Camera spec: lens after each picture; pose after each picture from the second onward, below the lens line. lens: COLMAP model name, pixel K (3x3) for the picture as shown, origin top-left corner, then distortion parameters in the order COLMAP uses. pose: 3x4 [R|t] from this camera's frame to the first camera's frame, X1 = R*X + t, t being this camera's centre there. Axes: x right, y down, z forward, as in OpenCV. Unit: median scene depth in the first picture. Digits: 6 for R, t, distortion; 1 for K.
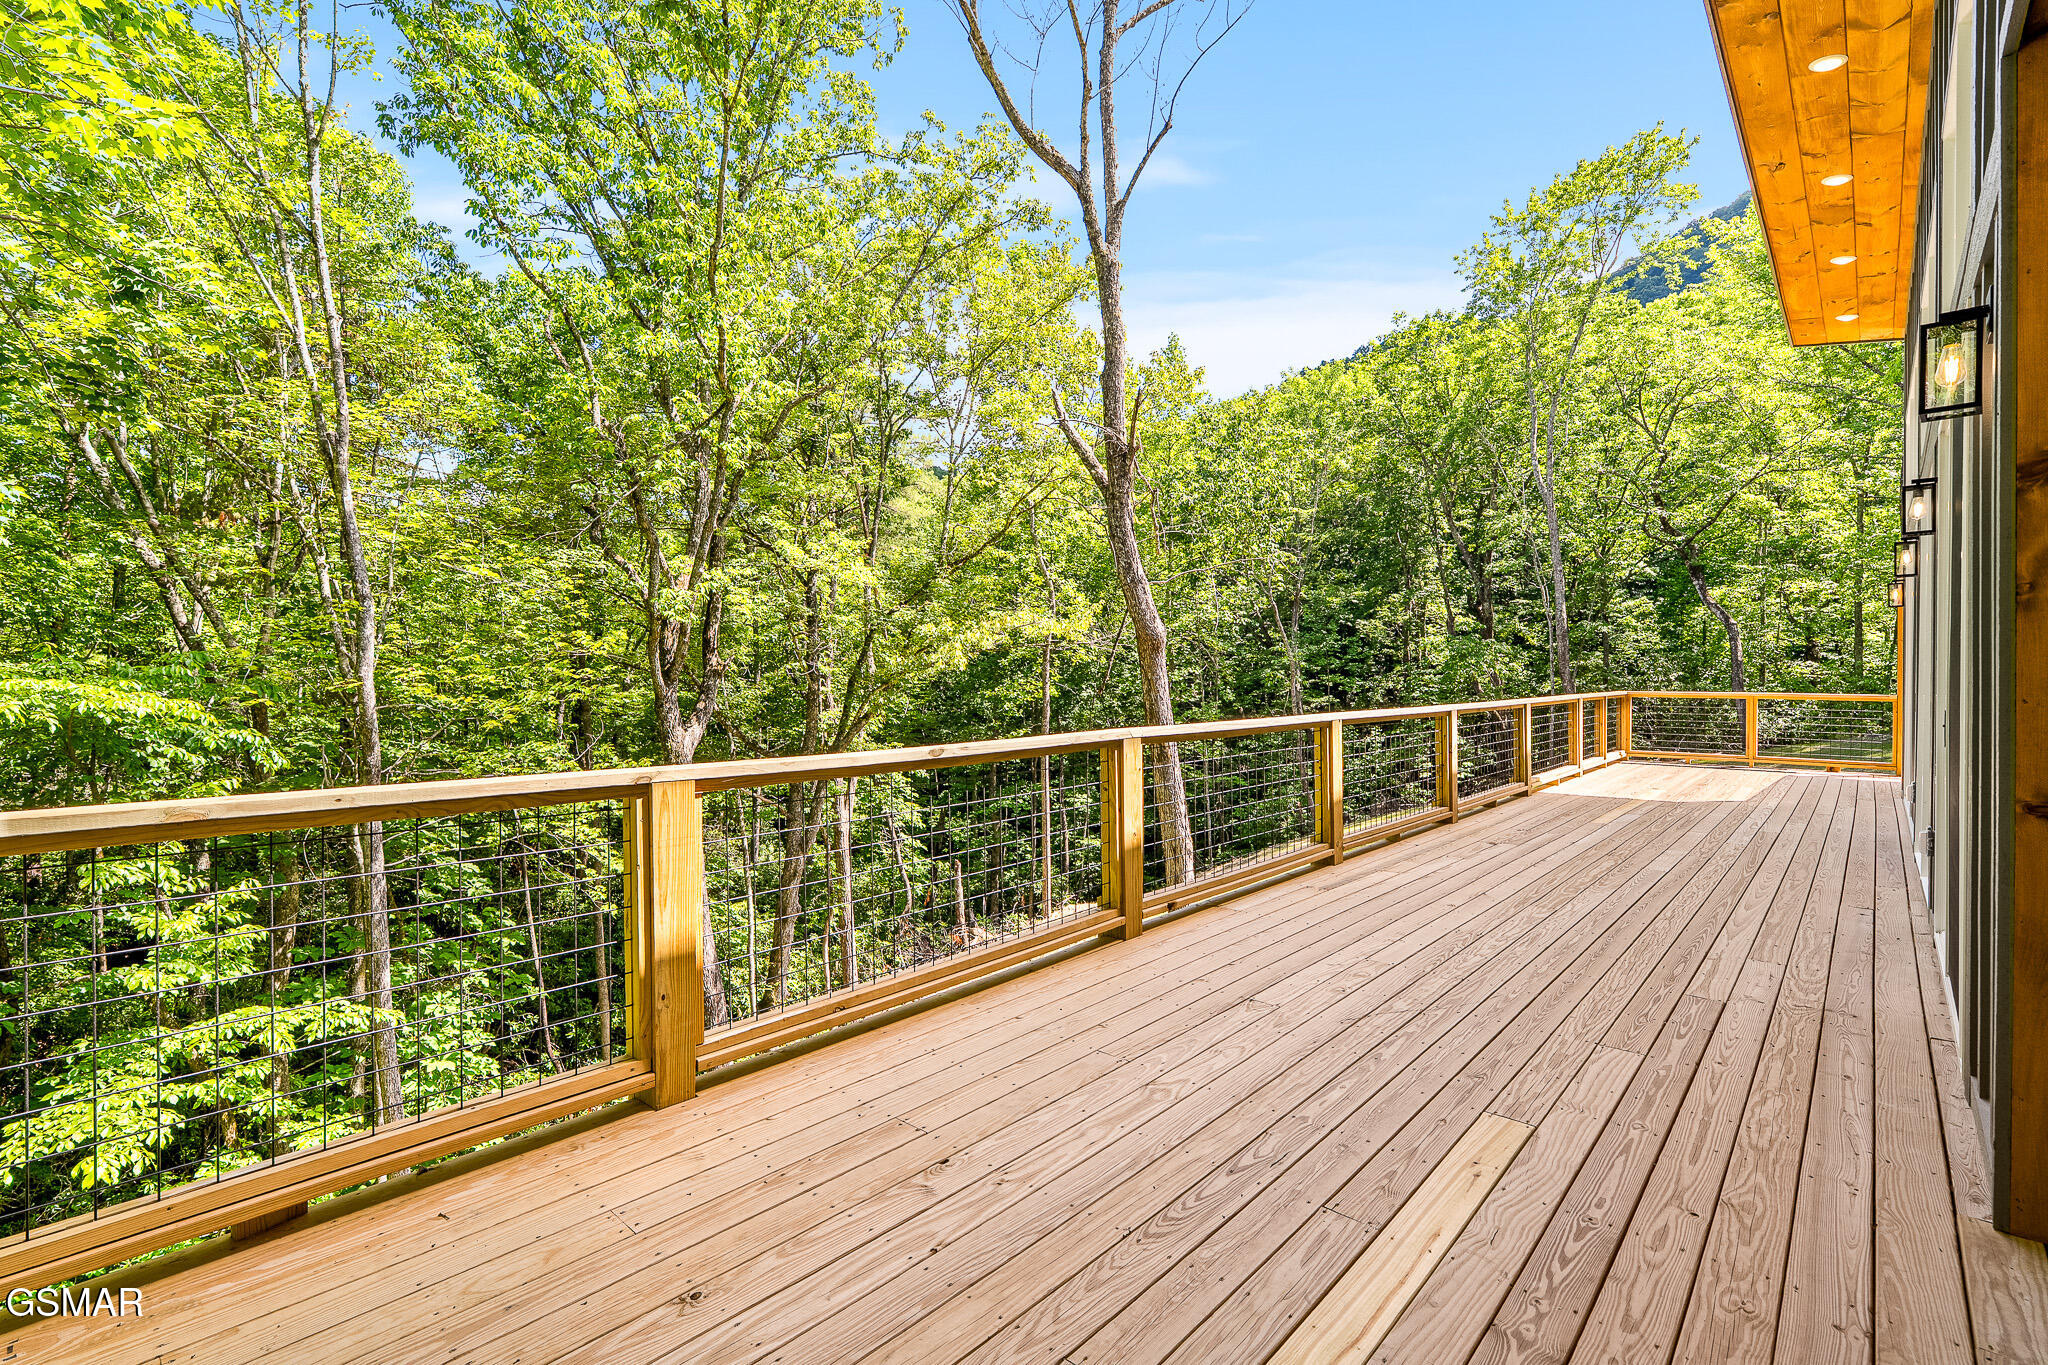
lens RADIAL K [[936.5, 0, 1028.0], [0, 936.5, 679.9], [0, 0, 1]] dist [-0.004429, 0.000370]
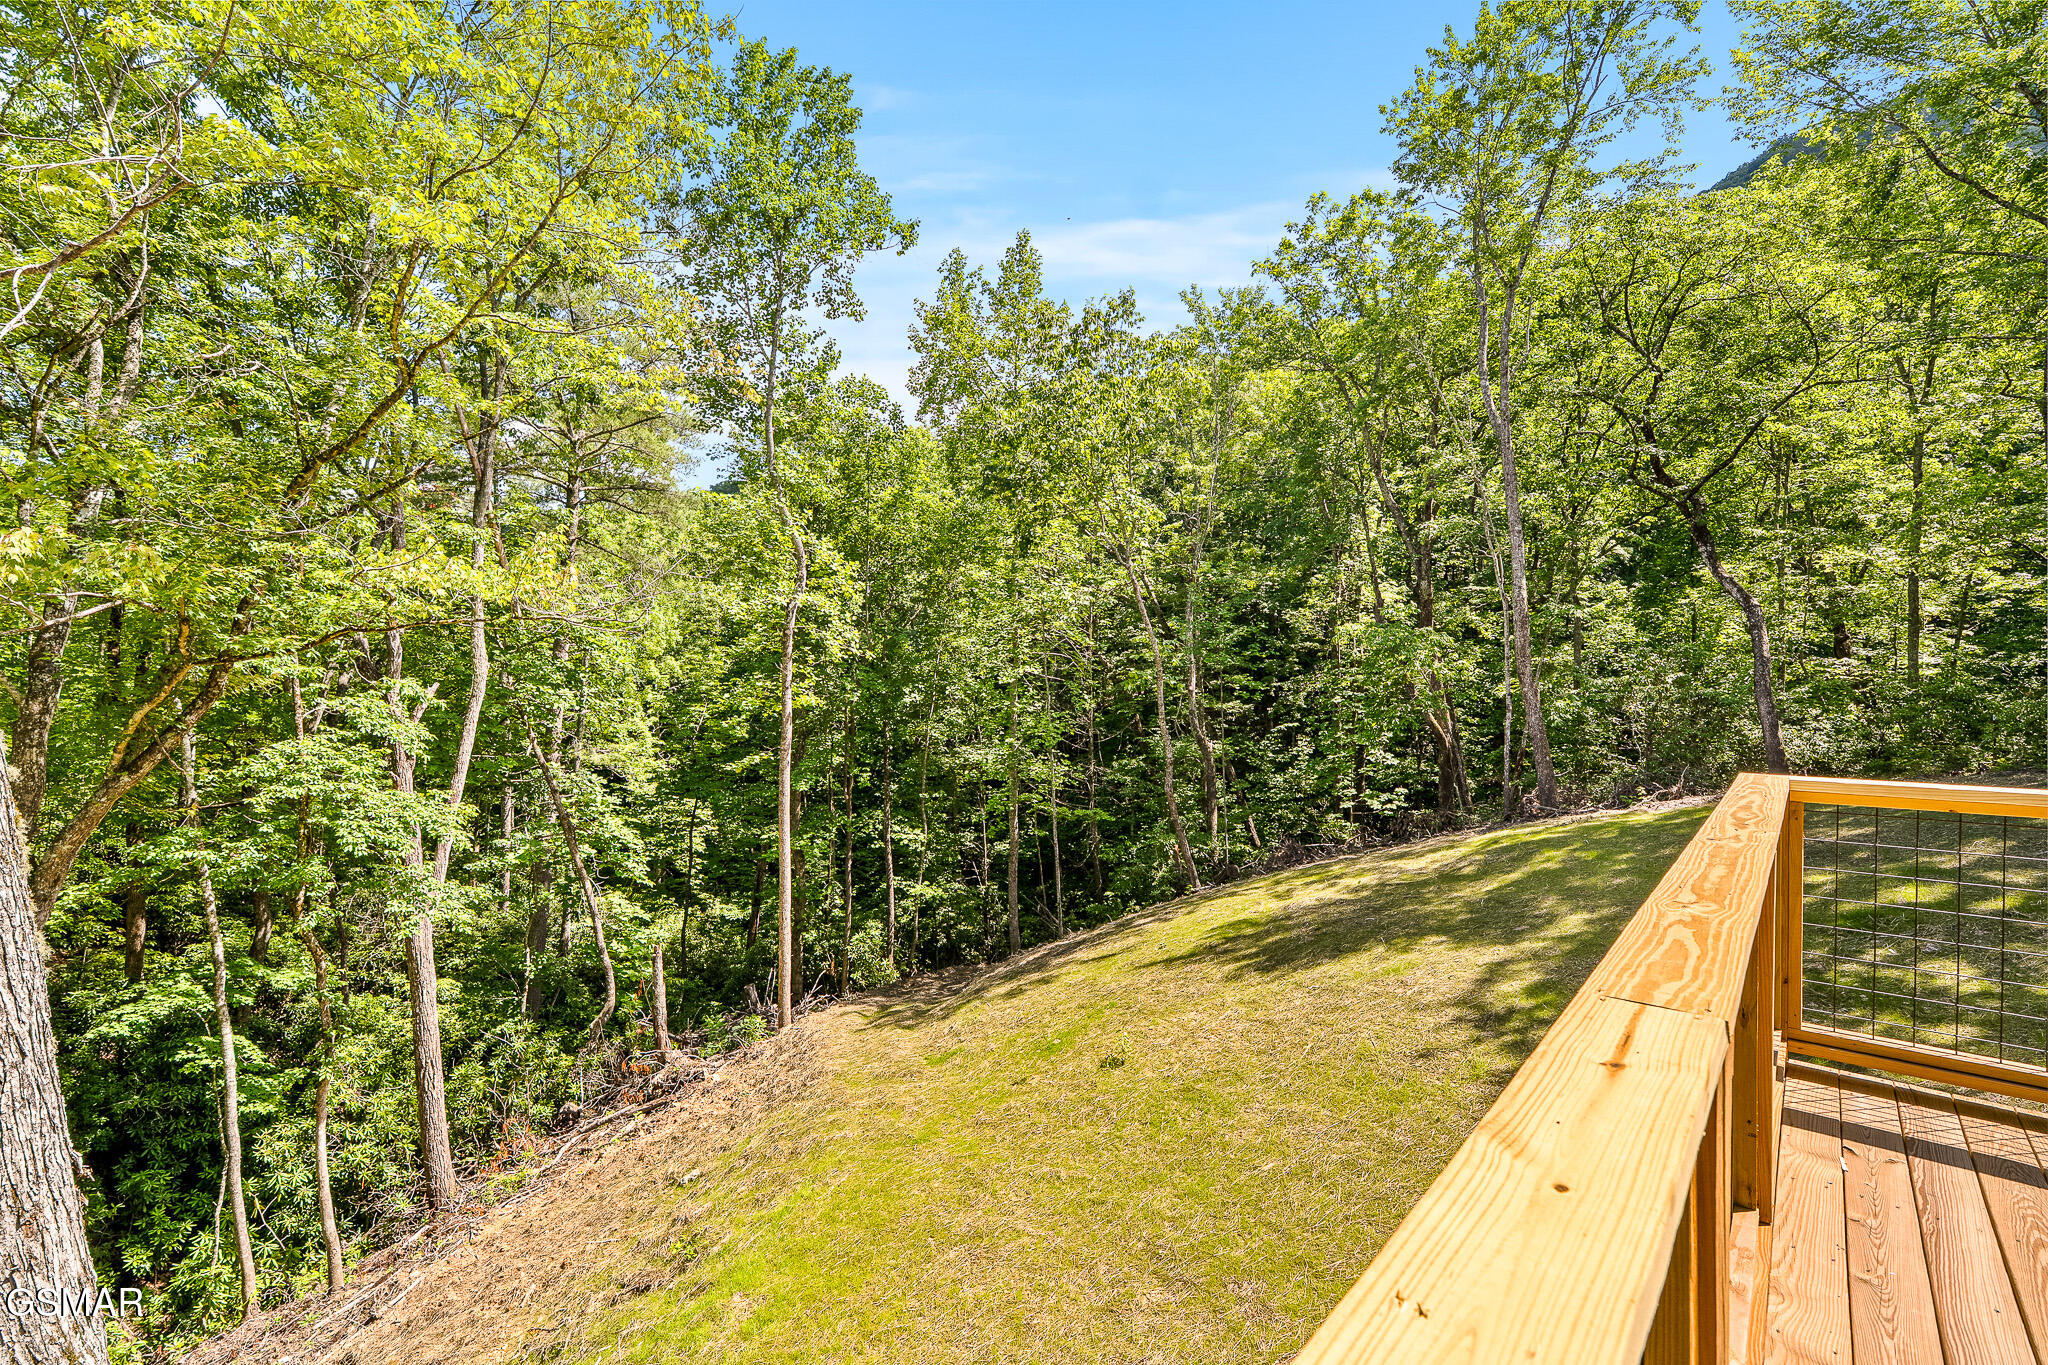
lens RADIAL K [[936.5, 0, 1029.0], [0, 936.5, 678.3], [0, 0, 1]] dist [-0.004429, 0.000370]
pose [[0.999410, 0.001608, 0.034319, 0.120420], [-0.001690, 0.999996, 0.002356, -0.003800], [-0.034315, -0.002413, 0.999408, 0.210123]]
